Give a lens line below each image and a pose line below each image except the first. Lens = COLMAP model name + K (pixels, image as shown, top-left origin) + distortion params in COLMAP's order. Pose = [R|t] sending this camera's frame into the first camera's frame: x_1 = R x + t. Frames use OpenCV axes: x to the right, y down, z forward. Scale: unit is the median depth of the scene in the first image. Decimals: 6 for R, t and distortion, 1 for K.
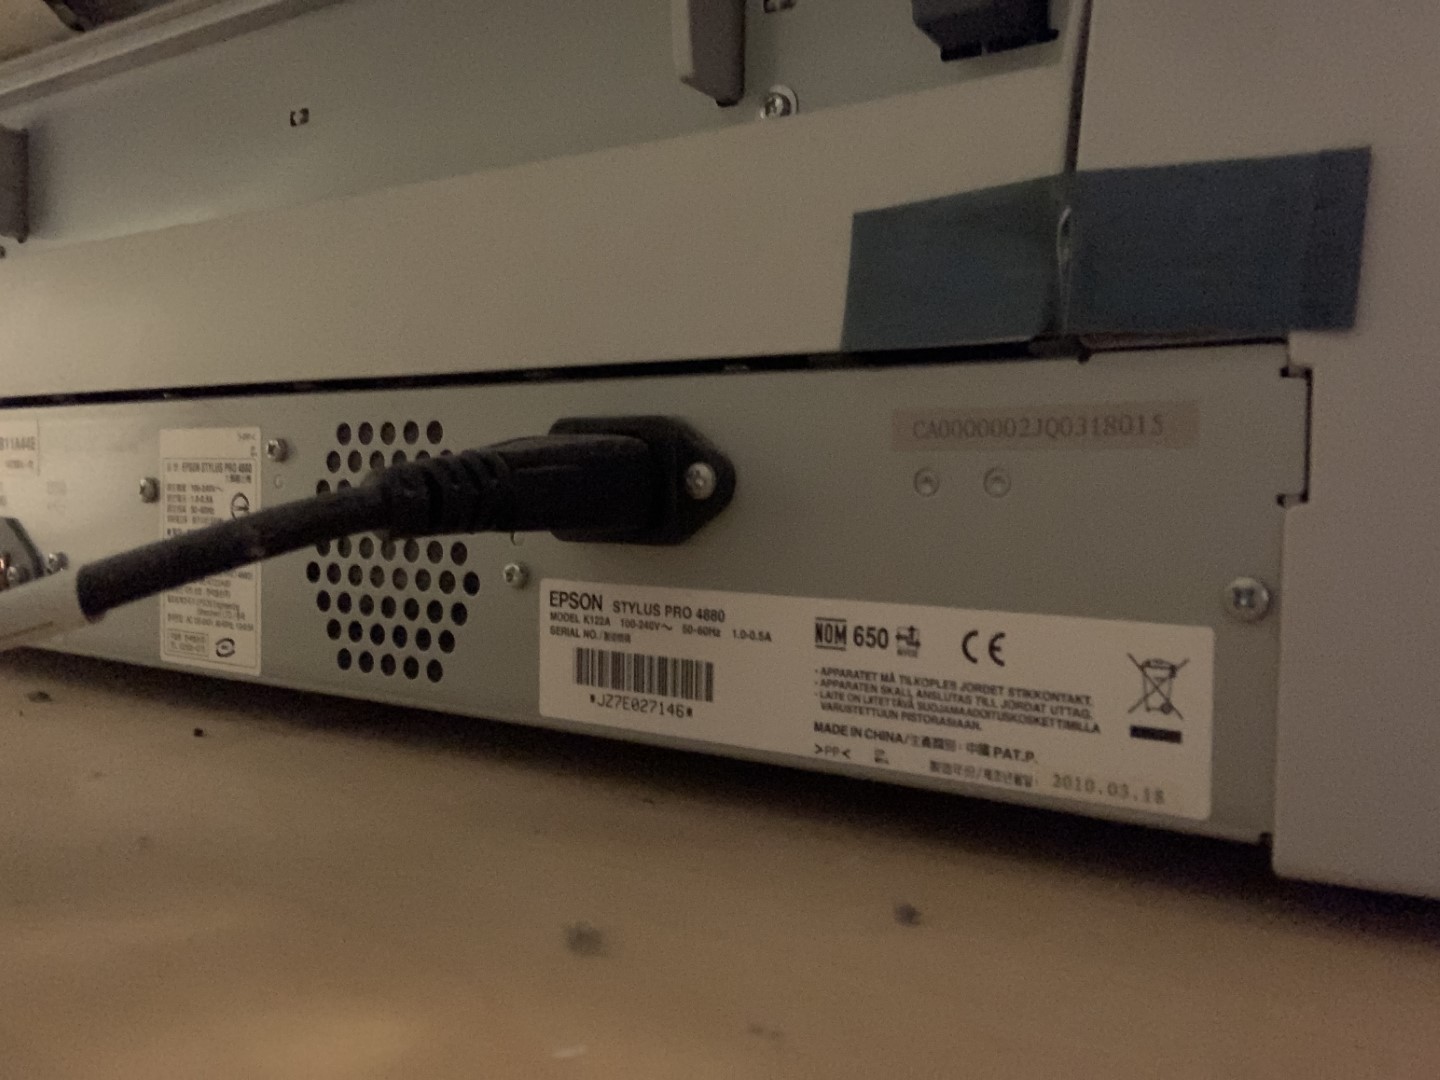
lens RADIAL K [[1351.1, 0, 720.0], [0, 1351.1, 540.0], [0, 0, 1]] dist [0.010803, -0.004069]
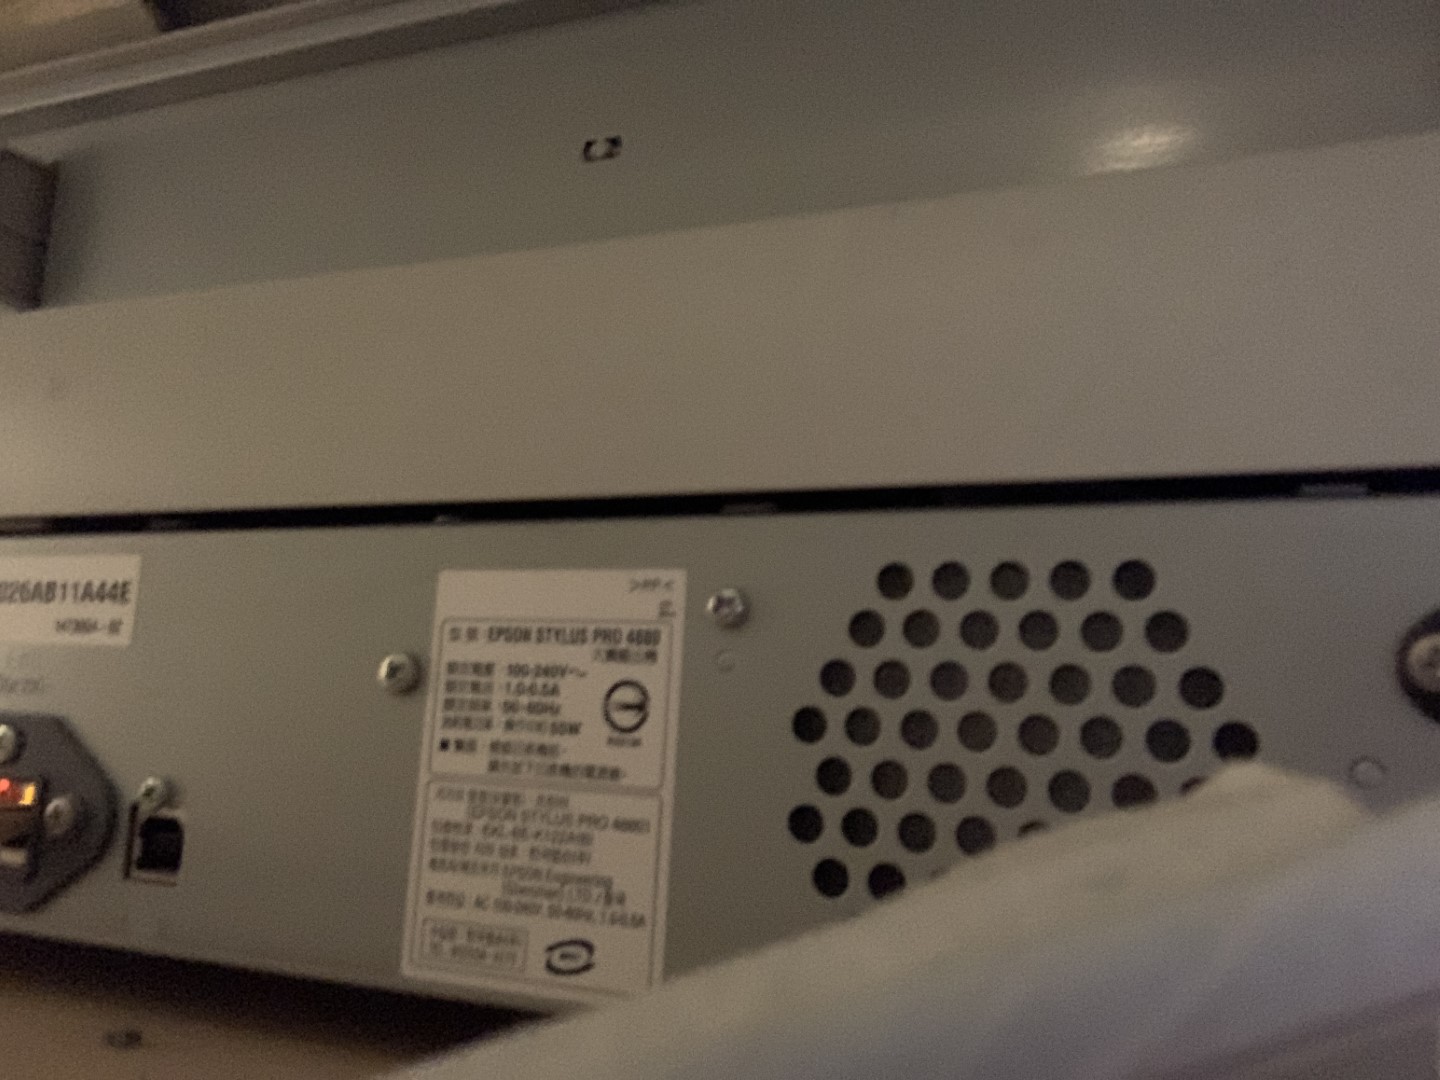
lens RADIAL K [[1351.1, 0, 720.0], [0, 1351.1, 540.0], [0, 0, 1]] dist [0.010803, -0.004069]
pose [[0.976189, 0.074337, 0.203788, -0.125751], [-0.032583, 0.979039, -0.201051, 0.006177], [-0.214462, 0.189624, 0.958149, 0.121947]]
